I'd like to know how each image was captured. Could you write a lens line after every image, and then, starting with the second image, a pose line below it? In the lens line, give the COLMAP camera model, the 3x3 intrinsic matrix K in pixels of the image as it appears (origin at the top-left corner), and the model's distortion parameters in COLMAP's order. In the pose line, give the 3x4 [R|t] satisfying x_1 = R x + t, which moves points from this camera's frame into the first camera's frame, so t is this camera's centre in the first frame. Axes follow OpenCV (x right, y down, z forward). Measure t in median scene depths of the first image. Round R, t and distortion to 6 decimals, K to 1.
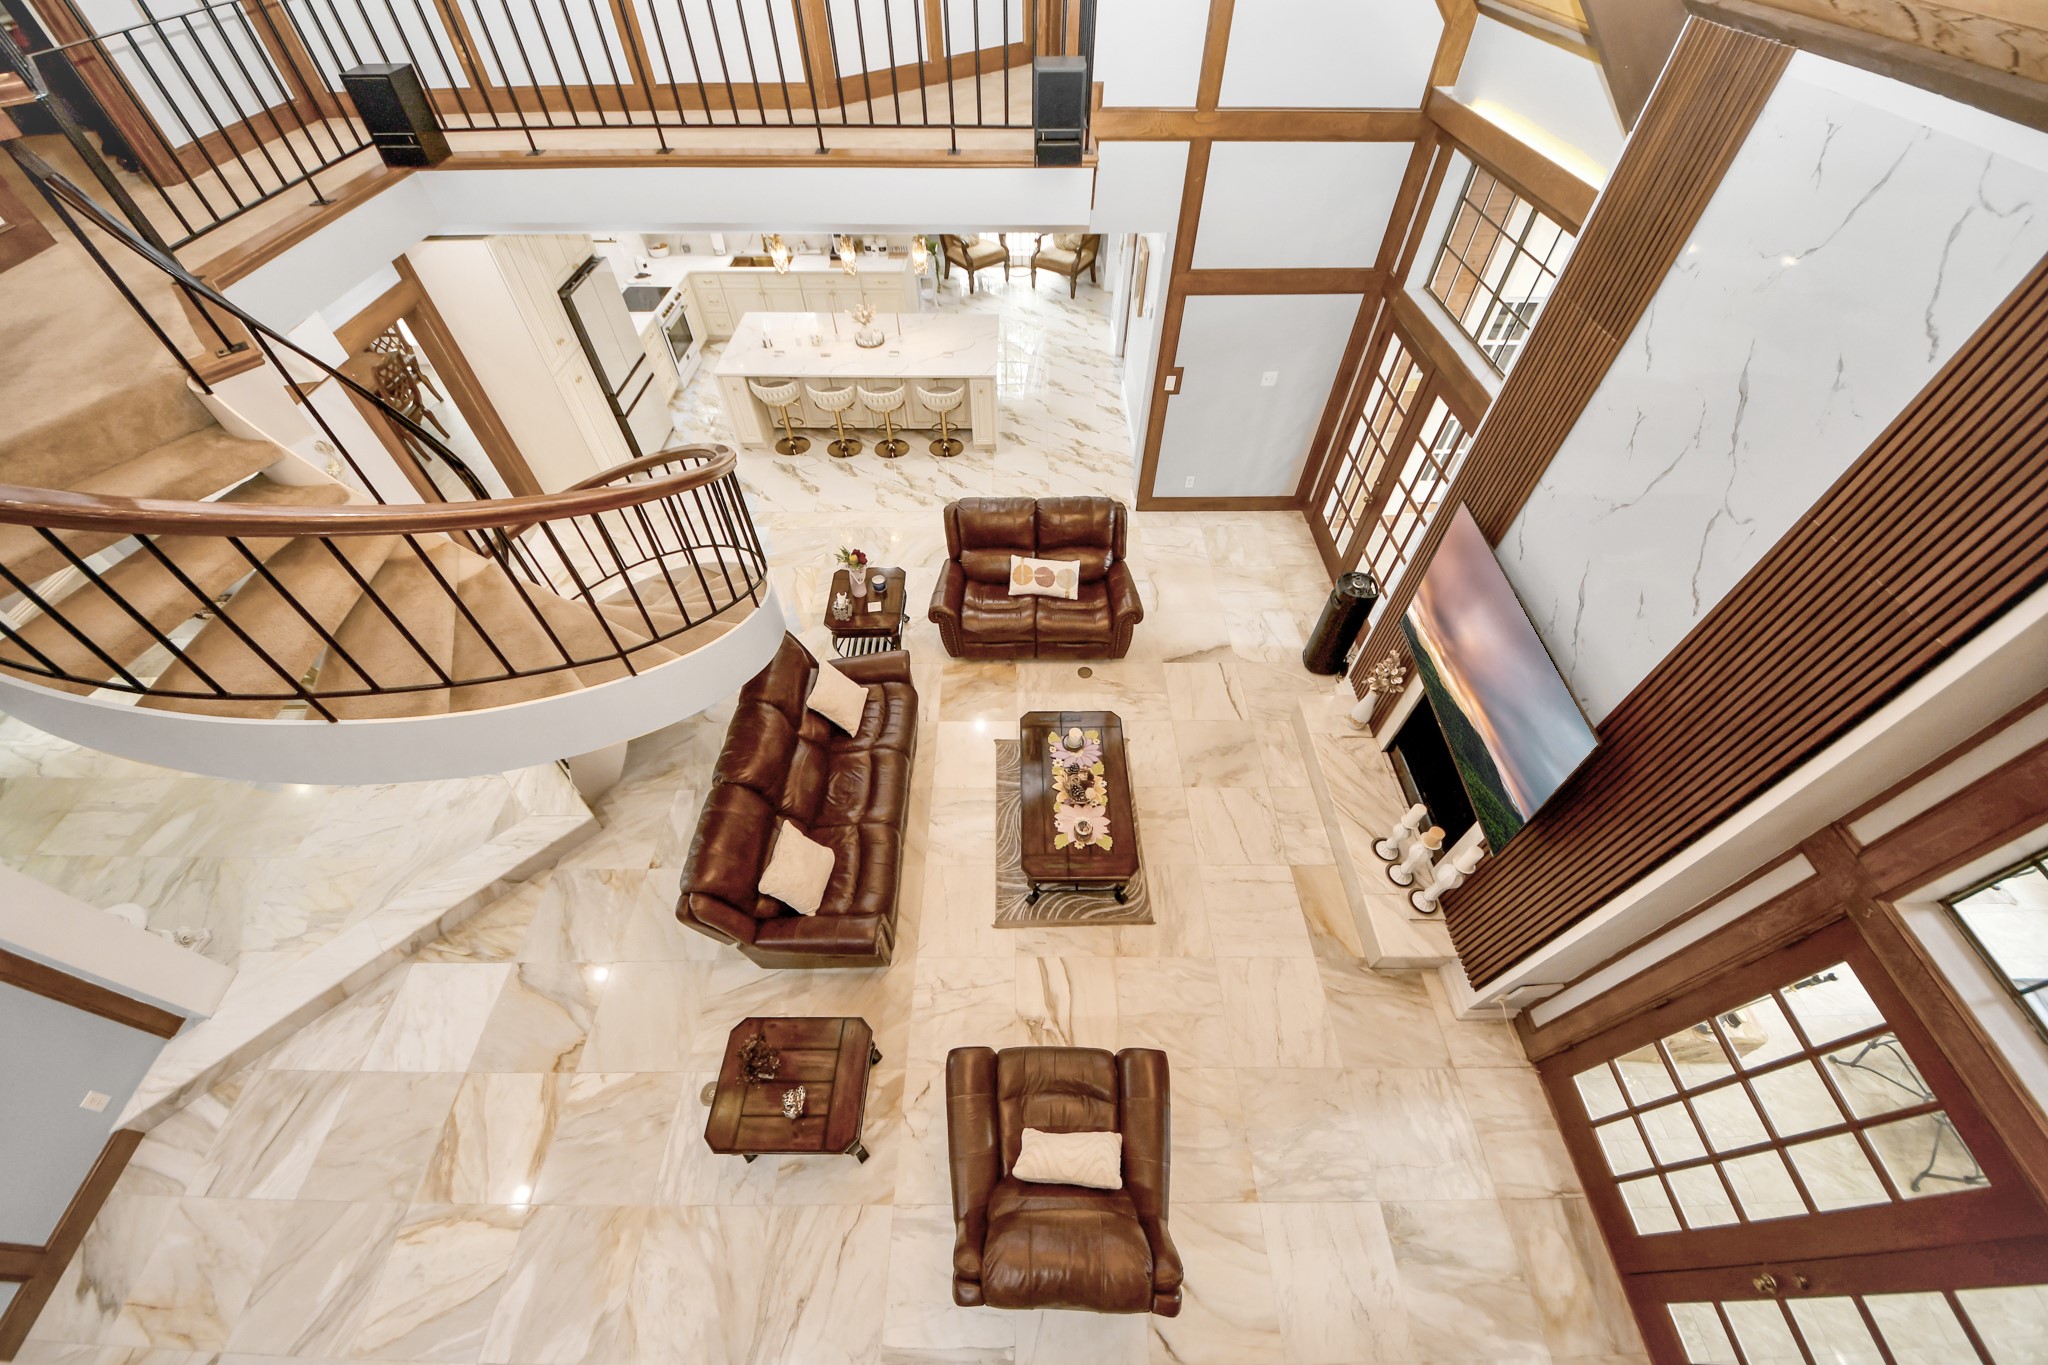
lens RADIAL K [[732.1, 0, 1017.0], [0, 732.1, 685.4], [0, 0, 1]] dist [-0.000492, 0.000070]
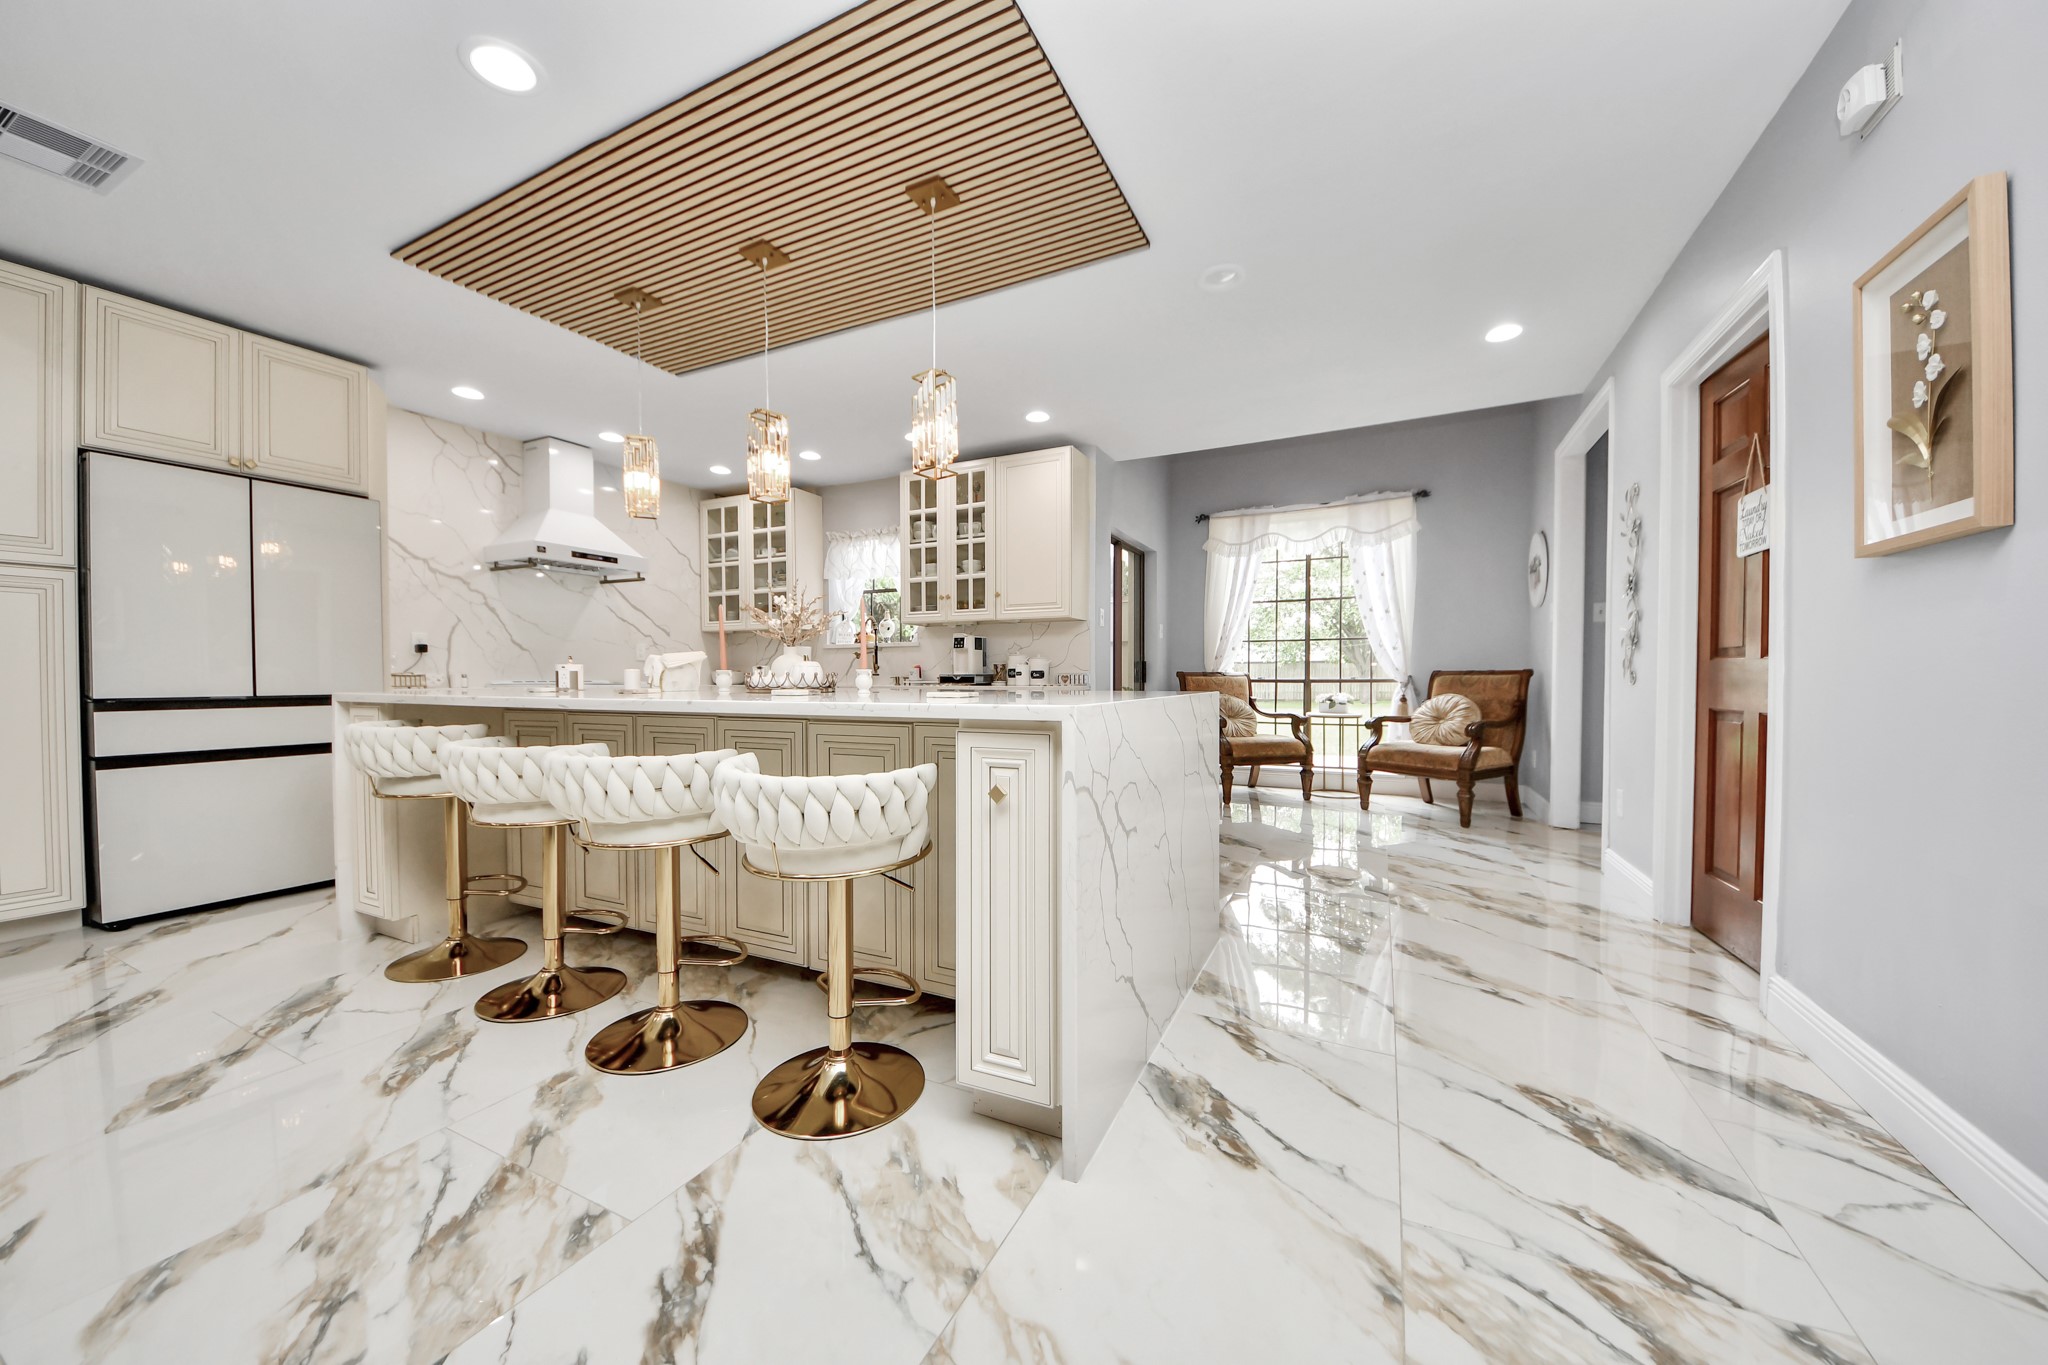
lens RADIAL K [[732.1, 0, 1017.0], [0, 732.1, 685.4], [0, 0, 1]] dist [-0.000492, 0.000070]
pose [[0.899831, 0.001474, -0.436237, 0.036978], [-0.335467, 0.641586, -0.689804, -0.271314], [0.278866, 0.767050, 0.577813, 0.820556]]
